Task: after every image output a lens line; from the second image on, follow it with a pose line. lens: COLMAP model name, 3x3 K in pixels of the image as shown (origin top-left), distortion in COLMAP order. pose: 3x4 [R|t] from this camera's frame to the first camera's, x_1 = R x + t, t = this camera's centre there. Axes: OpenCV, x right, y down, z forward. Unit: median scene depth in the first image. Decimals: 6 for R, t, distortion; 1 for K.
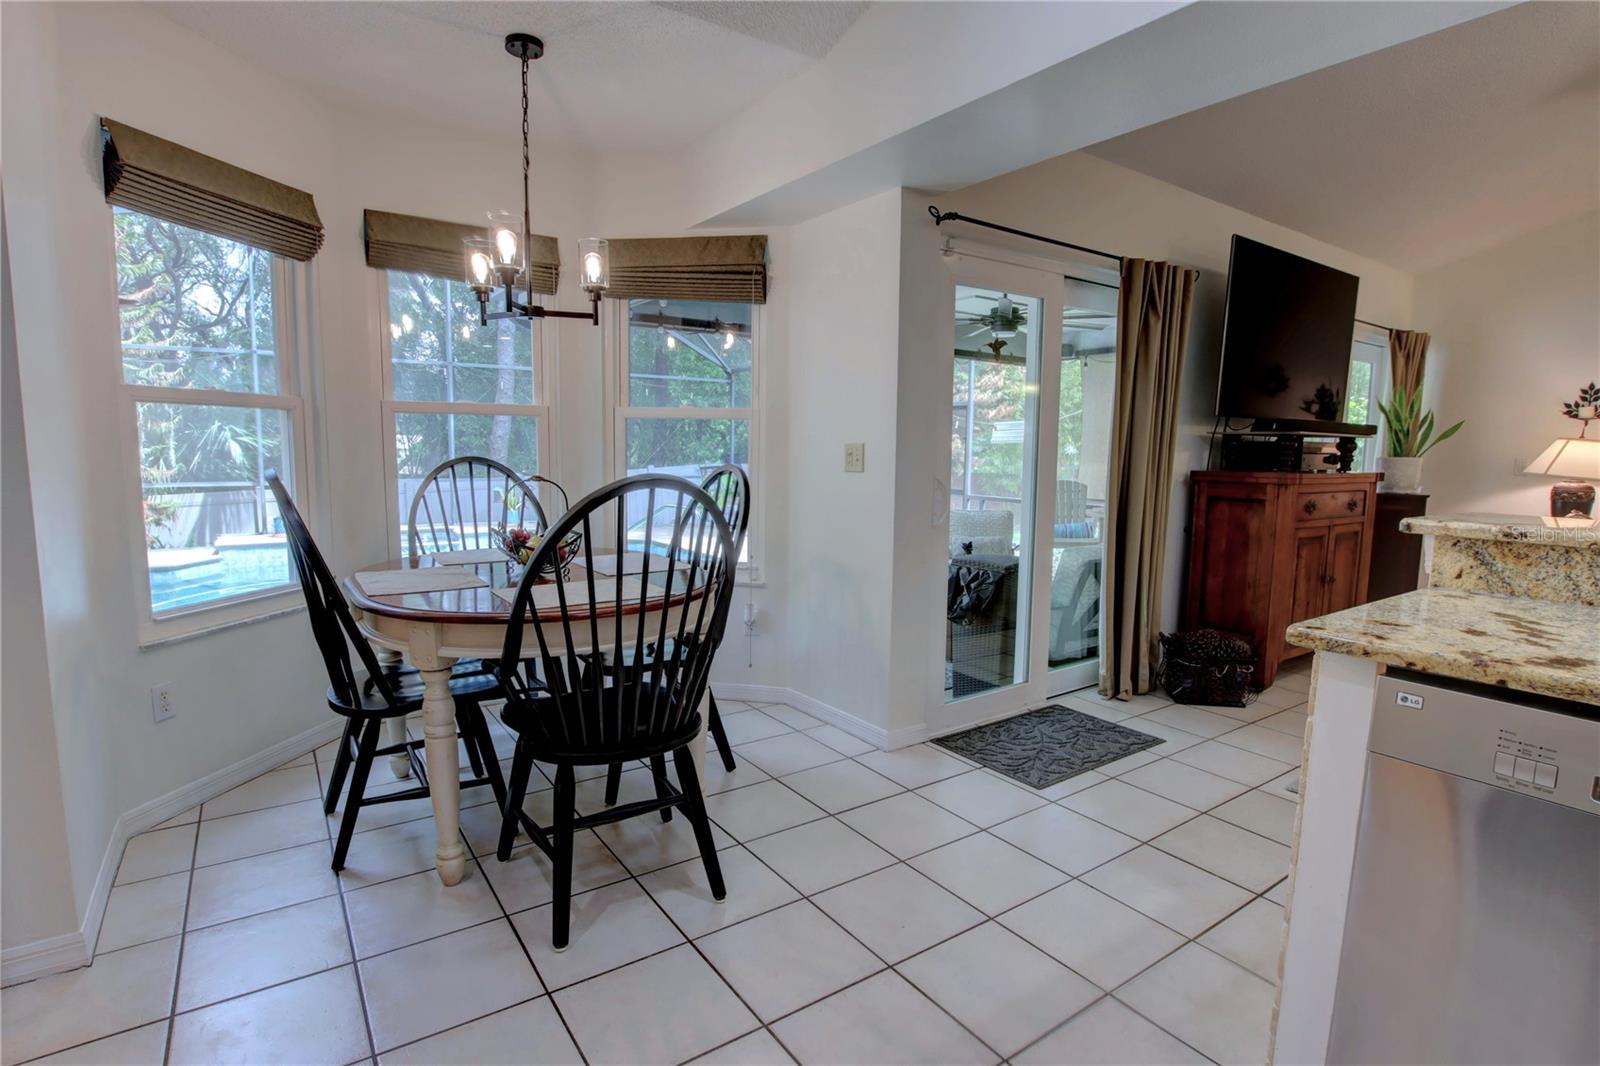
lens RADIAL K [[789.6, 0, 803.9], [0, 789.6, 534.6], [0, 0, 1]] dist [-0.030832, -0.000688]
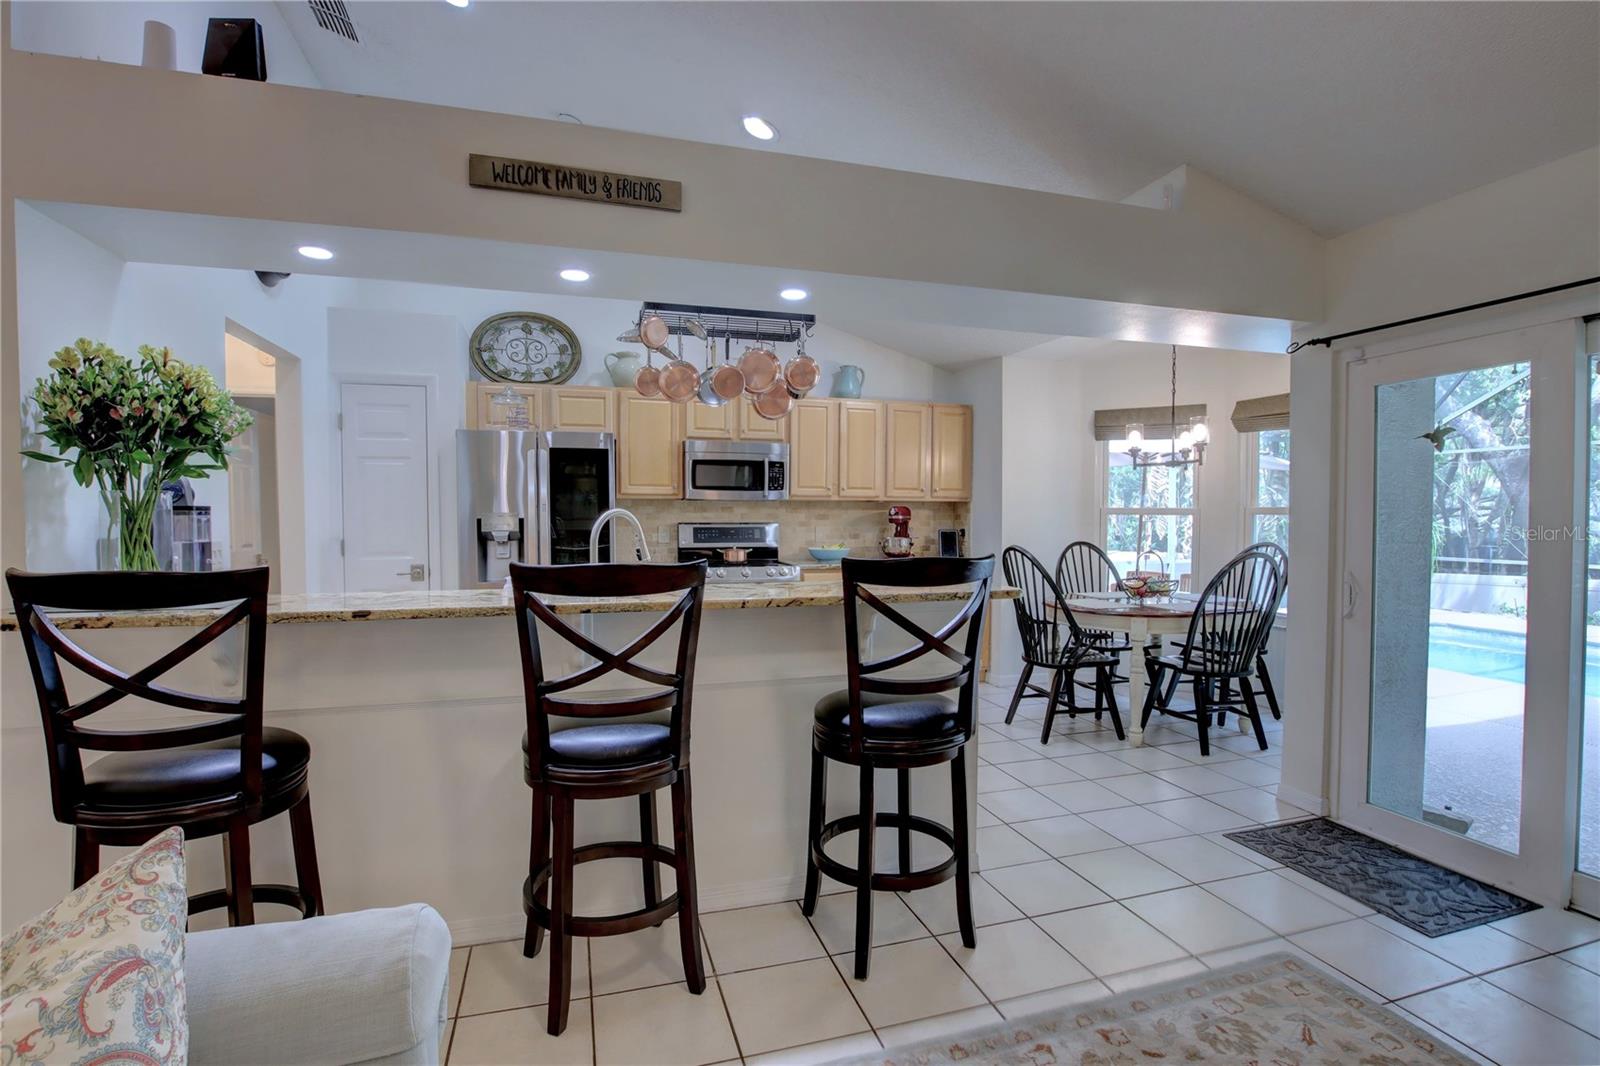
lens RADIAL K [[759.6, 0, 802.7], [0, 759.6, 538.6], [0, 0, 1]] dist [-0.029265, 0.000672]
pose [[-0.306198, 0.019204, -0.951774, 1.414536], [-0.115197, 0.991702, 0.057070, -0.094530], [0.944972, 0.127116, -0.301445, 0.635841]]
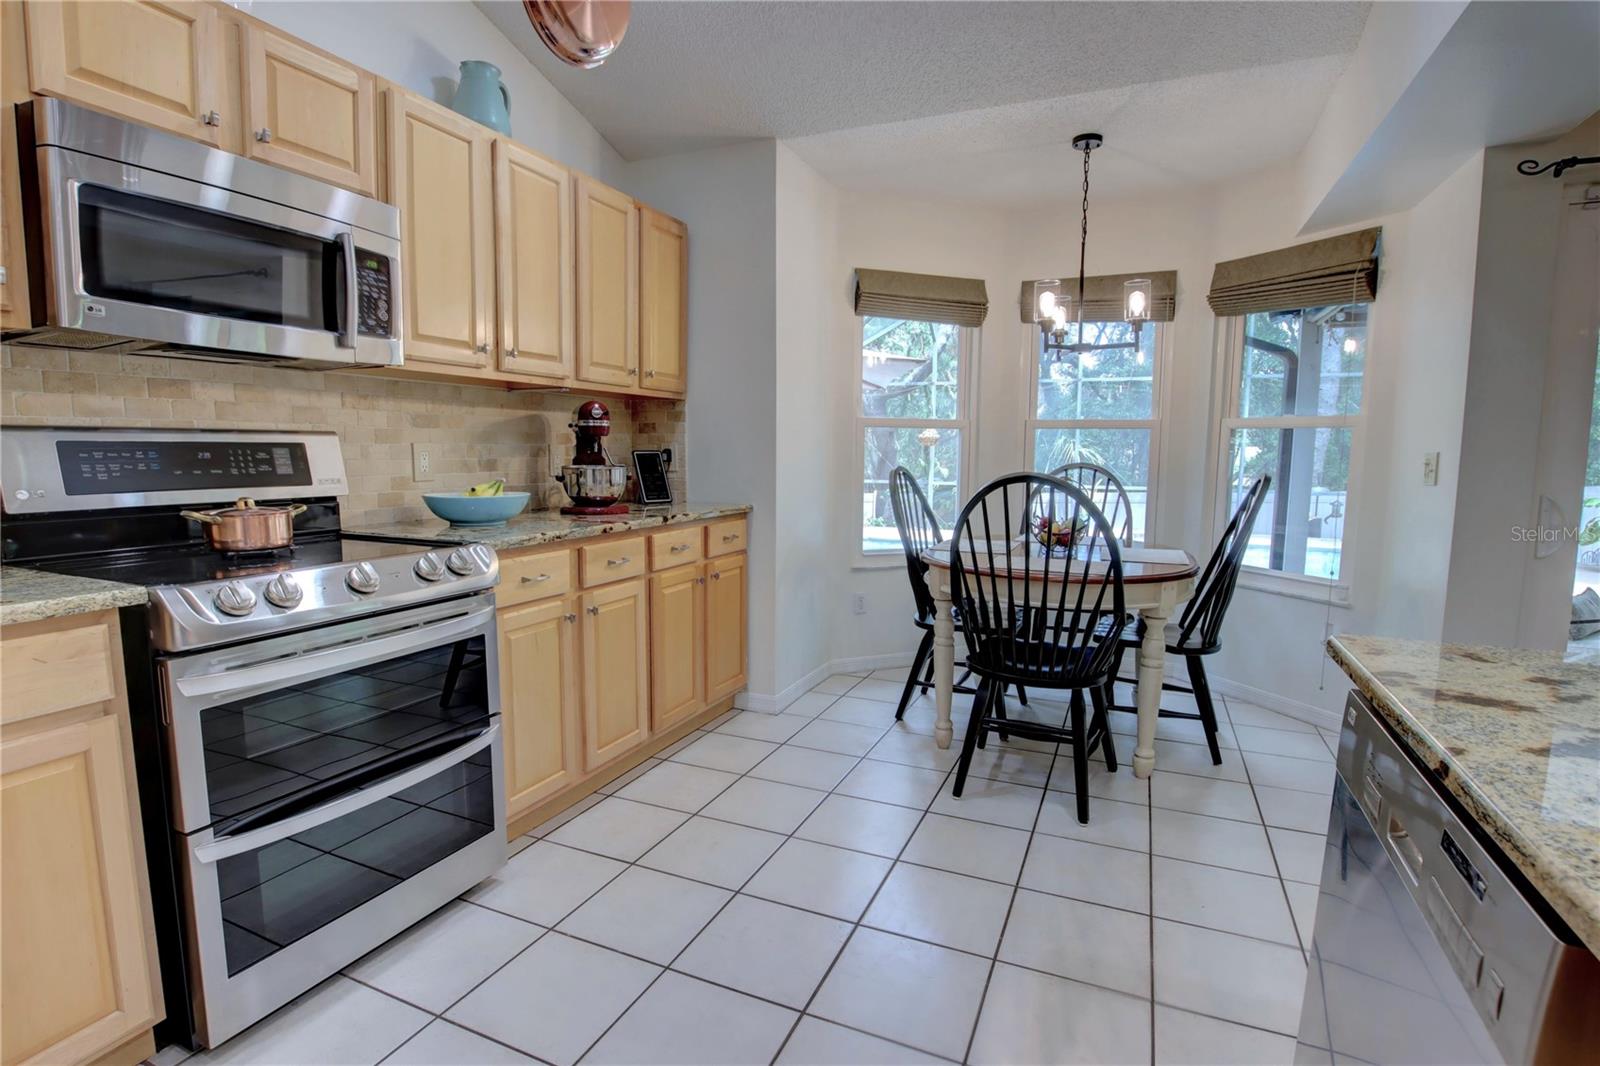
lens RADIAL K [[785.3, 0, 800.0], [0, 785.3, 533.0], [0, 0, 1]] dist [-0.028813, 0.001177]
pose [[0.522259, 0.083551, -0.848684, 0.447176], [-0.098420, 0.994444, 0.037335, 0.009576], [0.847089, 0.064028, 0.527581, -0.028738]]
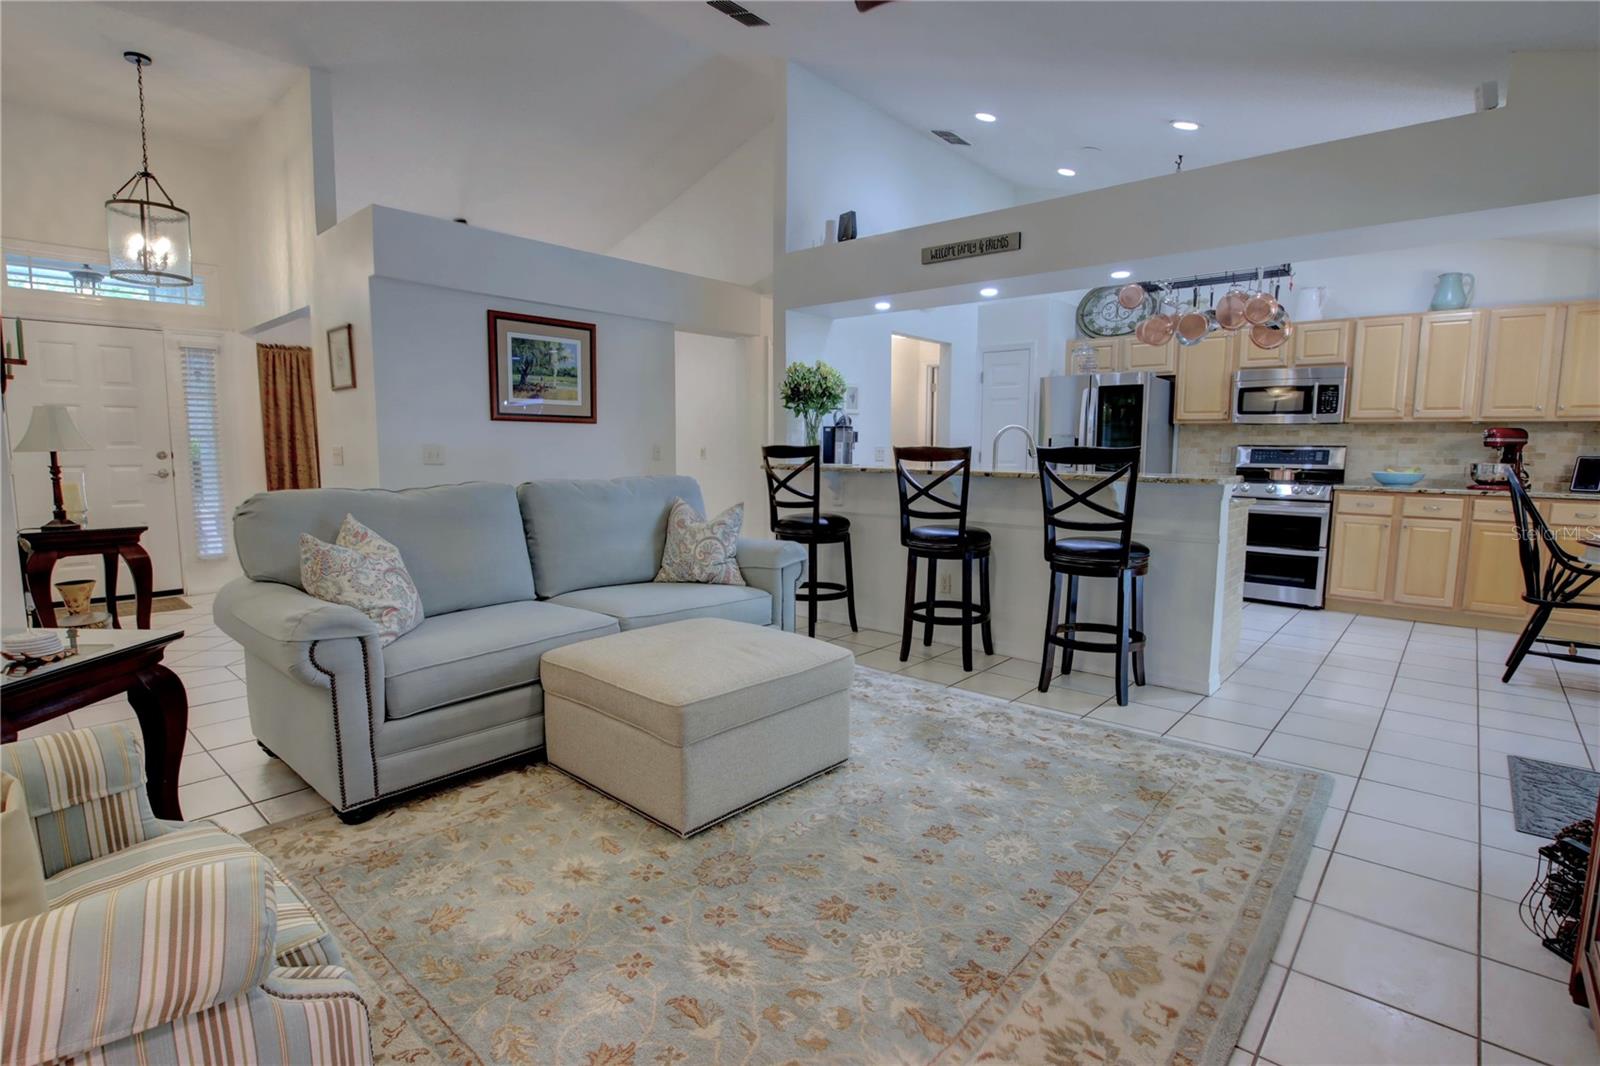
lens RADIAL K [[770.5, 0, 804.1], [0, 770.5, 538.4], [0, 0, 1]] dist [-0.030675, 0.002150]
pose [[-0.970416, 0.008496, -0.241288, 1.410314], [-0.047064, 0.973552, 0.223565, -0.155951], [0.236806, 0.228307, -0.944351, 1.563092]]
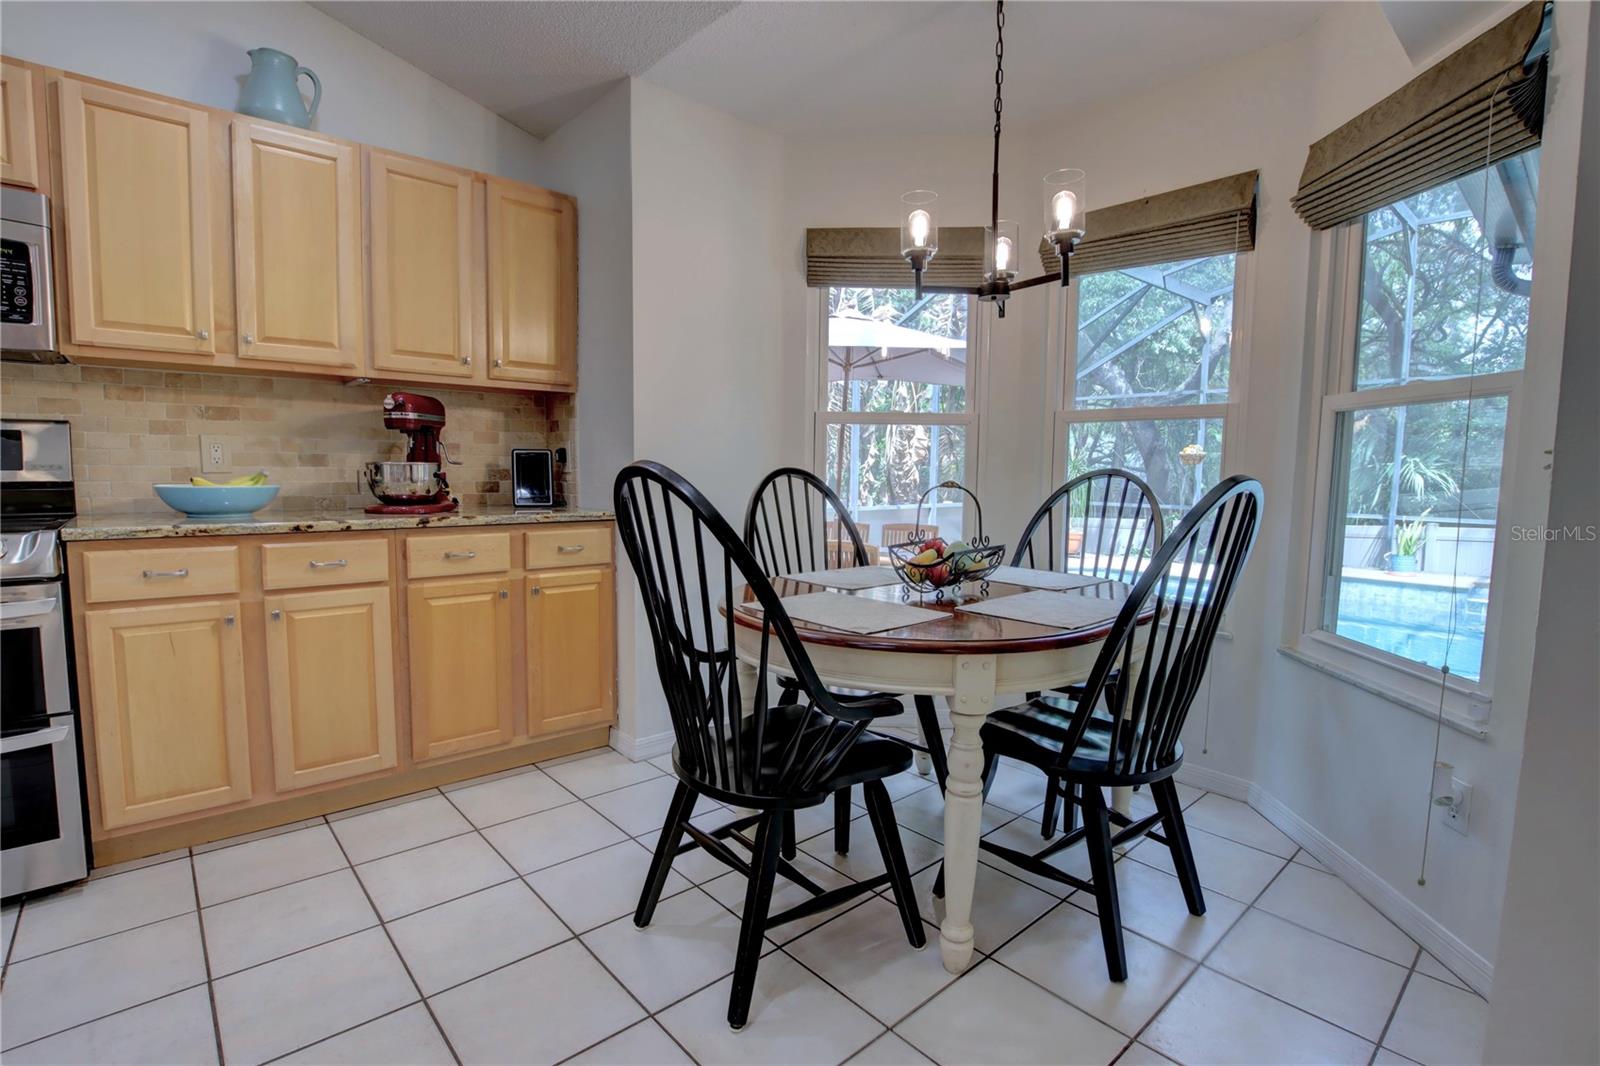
lens RADIAL K [[759.6, 0, 802.7], [0, 759.6, 538.6], [0, 0, 1]] dist [-0.029265, 0.000672]
pose [[0.121255, 0.082255, -0.989207, 0.400541], [-0.125821, 0.989796, 0.066881, -0.041121], [0.984615, 0.116353, 0.130367, 0.626367]]
